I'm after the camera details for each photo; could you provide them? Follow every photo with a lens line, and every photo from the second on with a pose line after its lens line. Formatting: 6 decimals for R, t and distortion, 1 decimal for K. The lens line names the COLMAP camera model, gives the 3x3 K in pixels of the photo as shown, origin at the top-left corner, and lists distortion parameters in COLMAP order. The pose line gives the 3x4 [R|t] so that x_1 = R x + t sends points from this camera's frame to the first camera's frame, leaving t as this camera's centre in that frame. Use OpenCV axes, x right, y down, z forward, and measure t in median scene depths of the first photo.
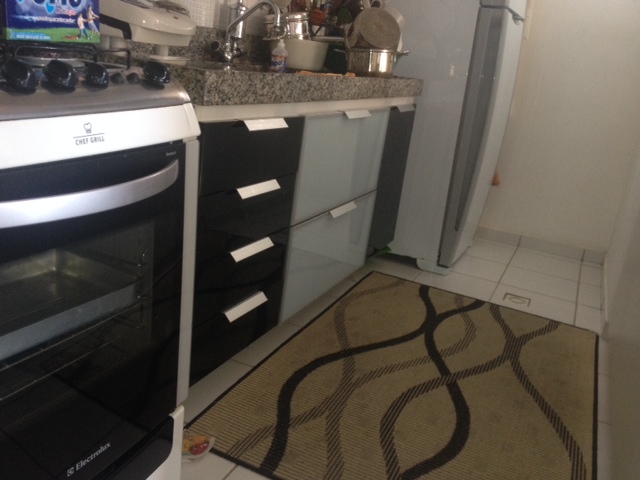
lens RADIAL K [[599.6, 0, 320.0], [0, 599.6, 240.0], [0, 0, 1]] dist [0.141929, -0.294058]
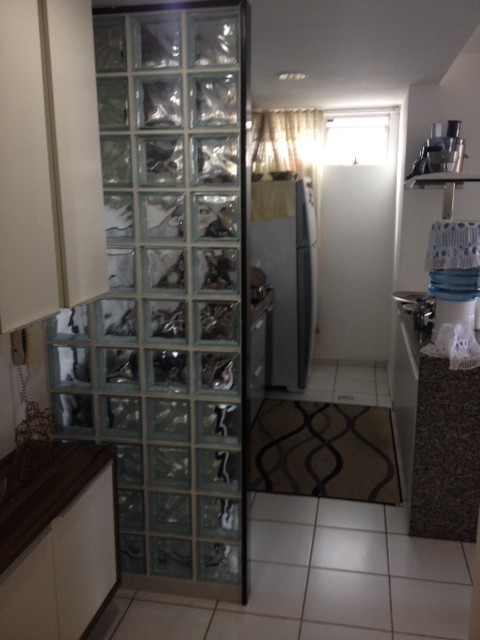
lens RADIAL K [[599.6, 0, 240.0], [0, 599.6, 320.0], [0, 0, 1]] dist [0.141929, -0.294058]
pose [[0.965808, -0.171659, 0.194287, -0.340428], [0.186246, 0.980709, -0.059348, -0.098692], [-0.180352, 0.093504, 0.979148, -0.853809]]
